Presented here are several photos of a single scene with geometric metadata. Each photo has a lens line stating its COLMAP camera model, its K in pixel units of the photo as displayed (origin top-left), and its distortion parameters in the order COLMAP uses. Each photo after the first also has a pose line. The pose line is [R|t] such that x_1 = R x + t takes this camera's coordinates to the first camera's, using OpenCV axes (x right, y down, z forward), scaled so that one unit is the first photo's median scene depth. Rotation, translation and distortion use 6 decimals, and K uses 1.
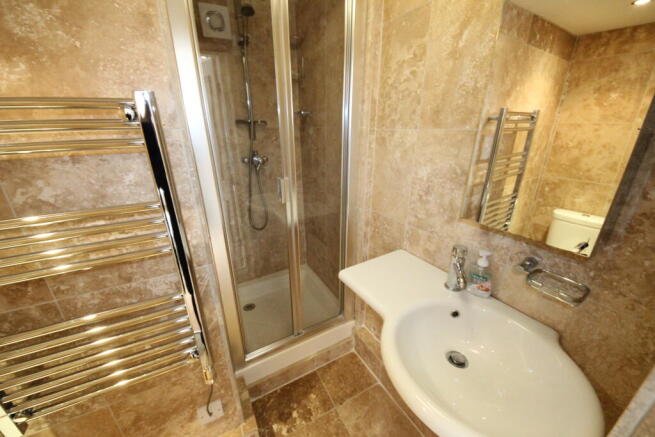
lens RADIAL K [[241.2, 0, 327.5], [0, 241.2, 218.5], [0, 0, 1]] dist [0.015552, -0.013384]
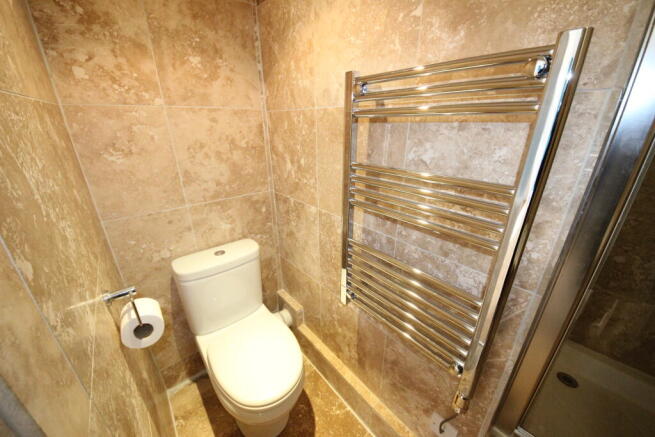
lens RADIAL K [[241.2, 0, 327.5], [0, 241.2, 218.5], [0, 0, 1]] dist [0.015552, -0.013384]
pose [[0.216343, 0.361961, -0.906741, -0.074766], [-0.348327, 0.896232, 0.274658, 0.015422], [0.912066, 0.256422, 0.319974, 0.194861]]
